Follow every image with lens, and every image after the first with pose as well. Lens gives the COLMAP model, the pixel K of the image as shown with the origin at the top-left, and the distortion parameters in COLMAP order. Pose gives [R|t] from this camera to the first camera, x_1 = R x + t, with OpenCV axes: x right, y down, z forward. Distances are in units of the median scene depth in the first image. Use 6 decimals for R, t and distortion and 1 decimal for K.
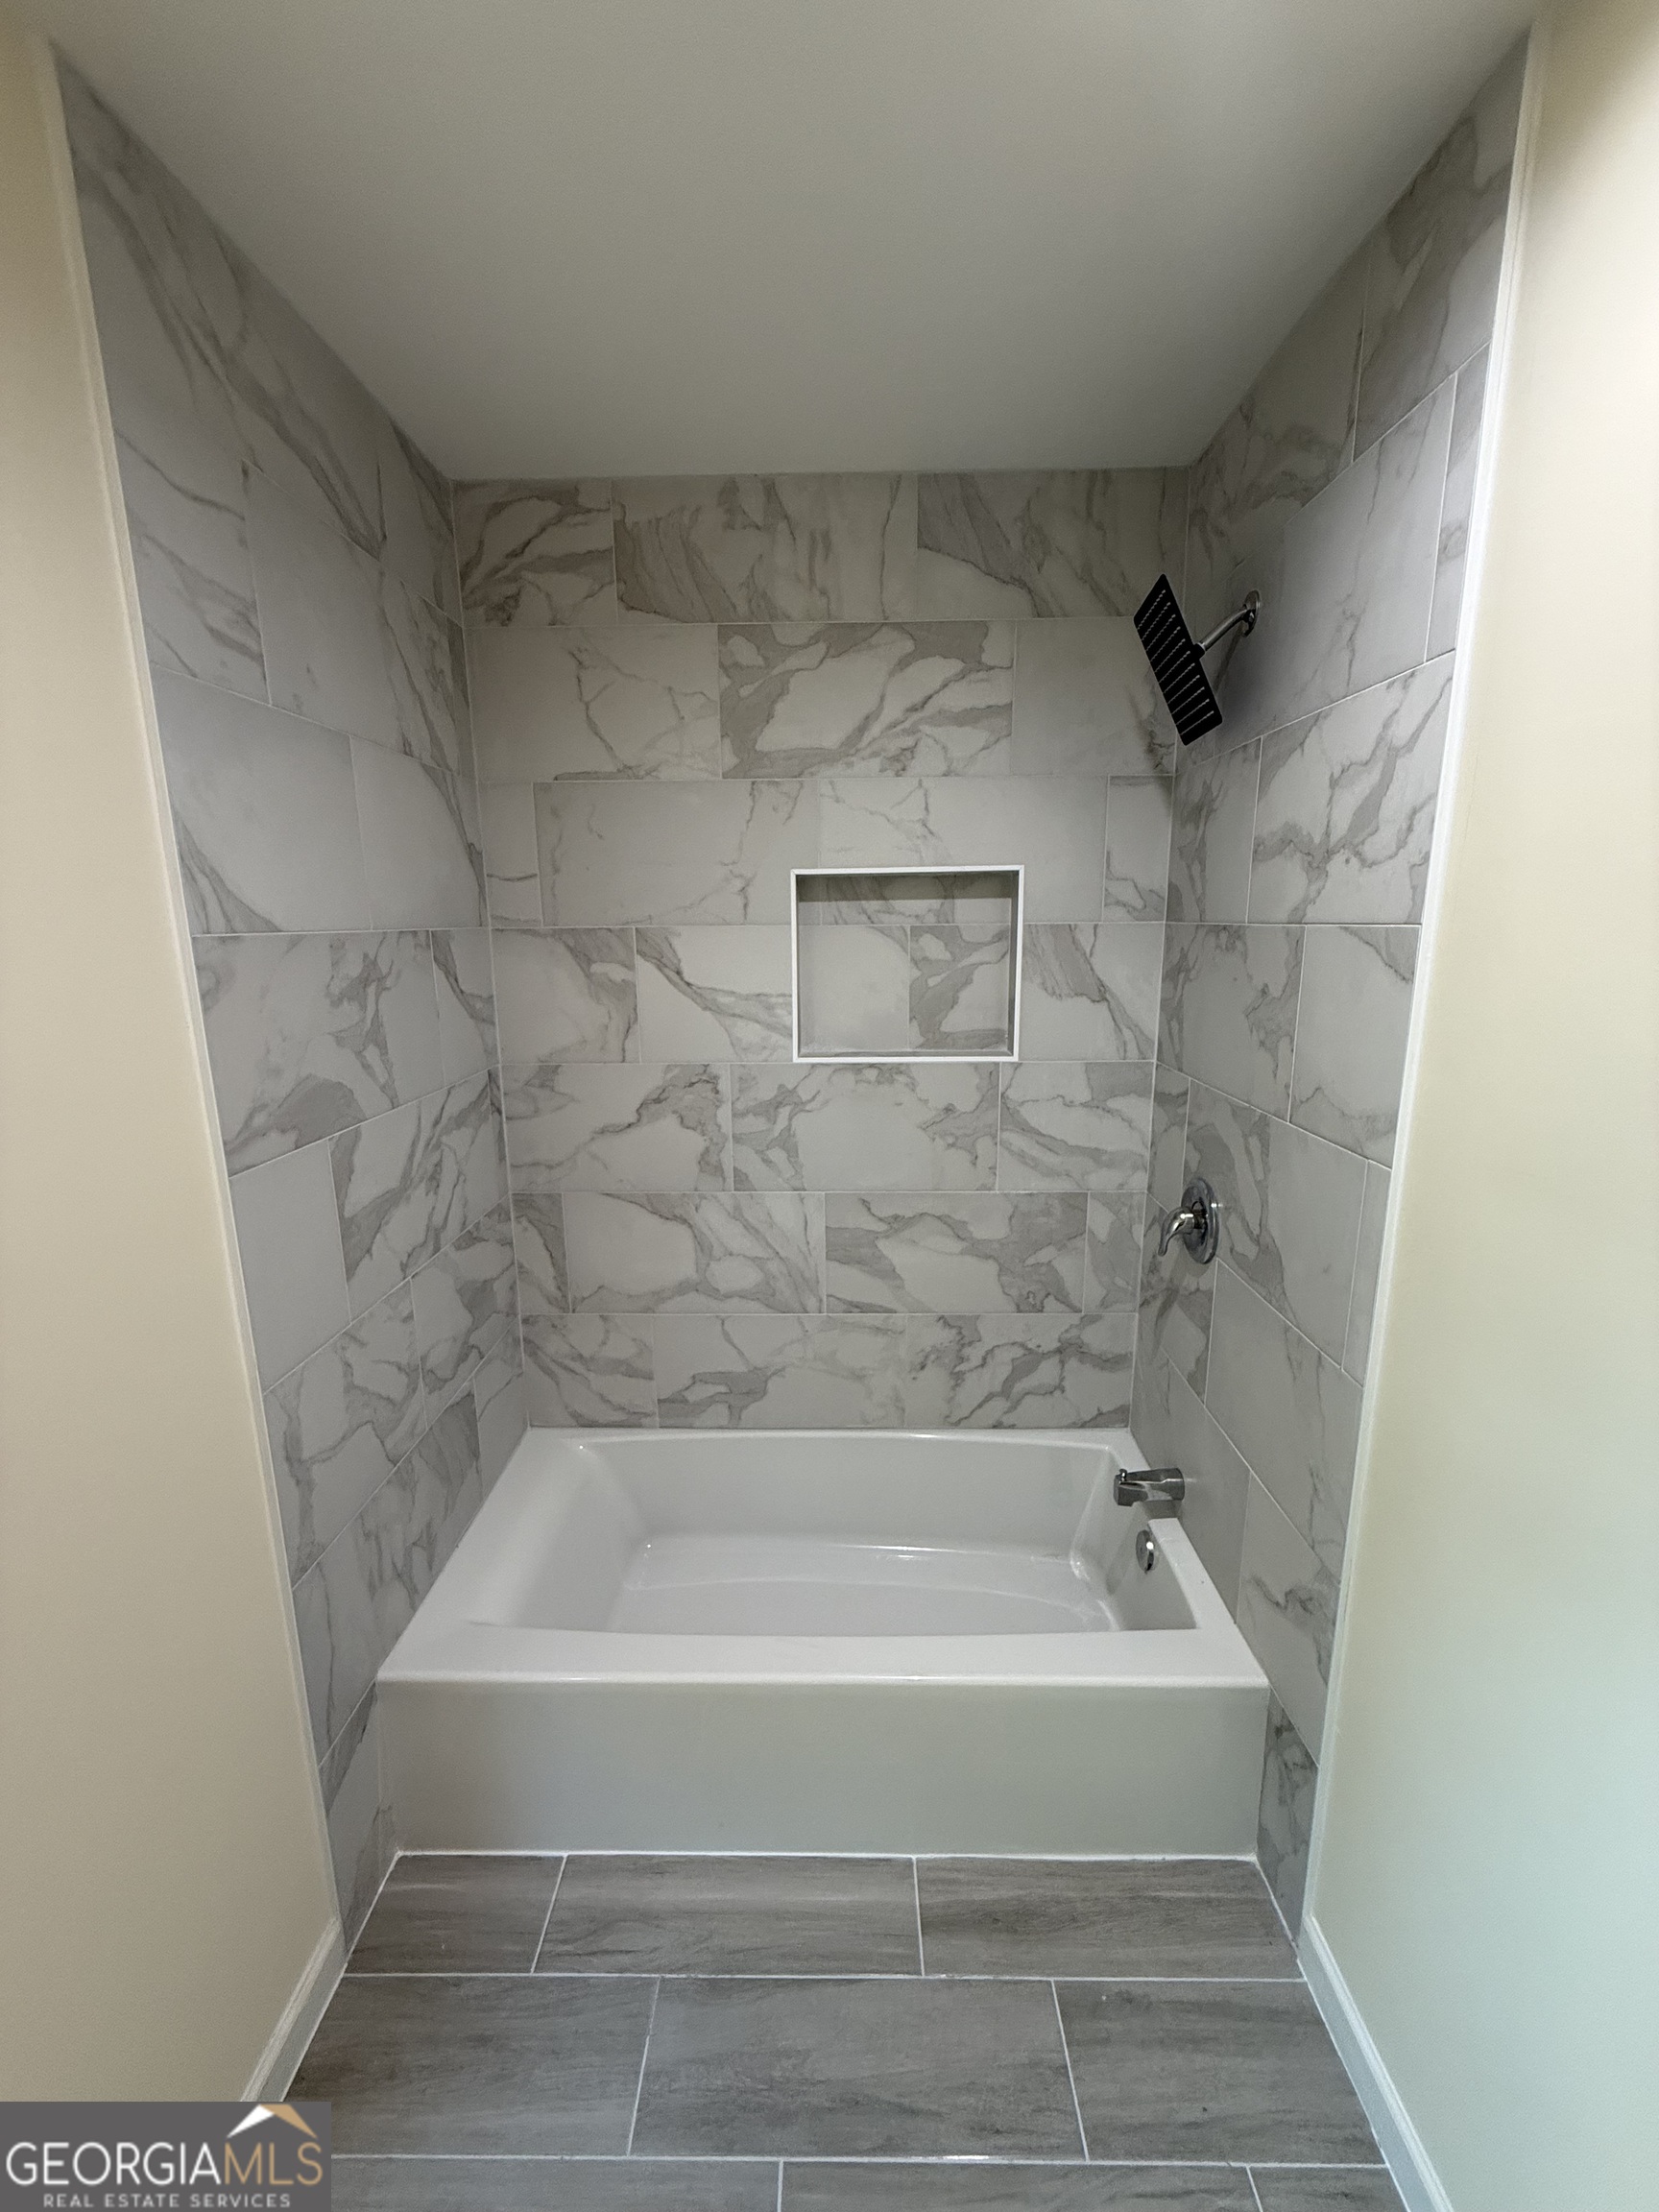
lens RADIAL K [[880.9, 0, 831.5], [0, 880.9, 1100.6], [0, 0, 1]] dist [-0.000615, 0.000865]
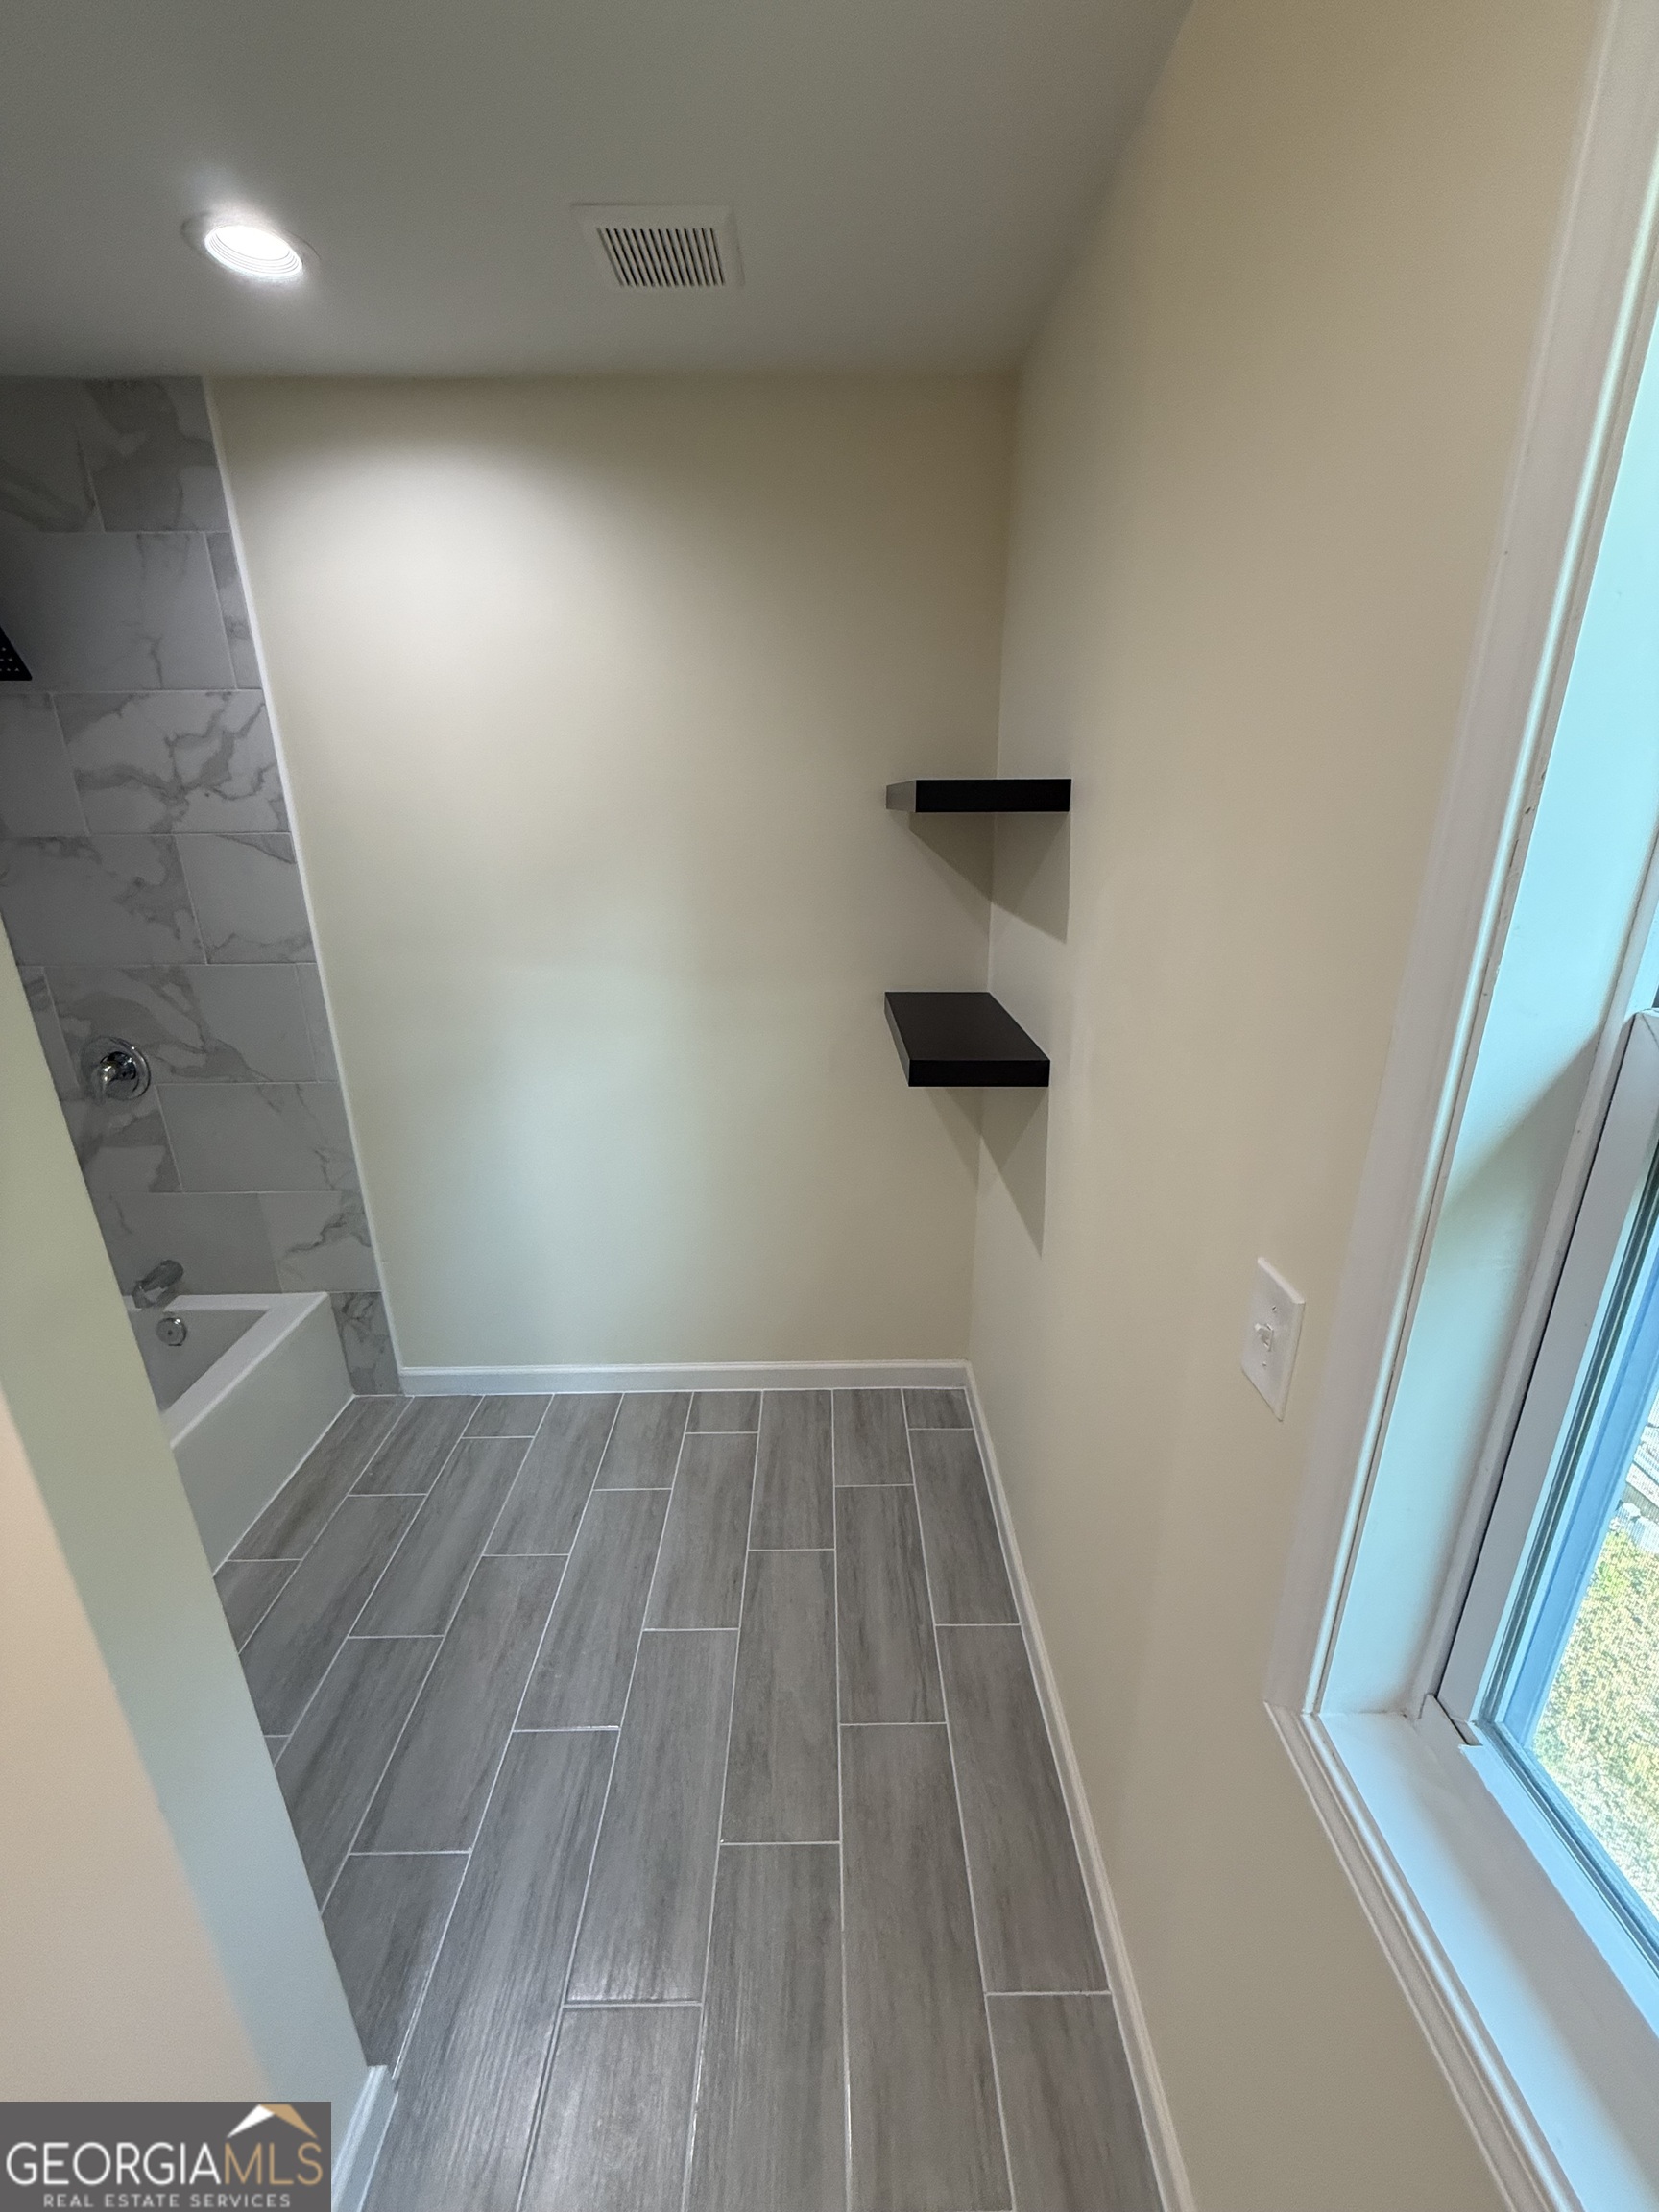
lens RADIAL K [[880.9, 0, 831.5], [0, 880.9, 1100.6], [0, 0, 1]] dist [-0.000615, 0.000865]
pose [[-0.029801, -0.300545, 0.953302, -1.207605], [0.212969, 0.929917, 0.299830, 0.020051], [-0.976604, 0.211959, 0.036295, -0.099390]]
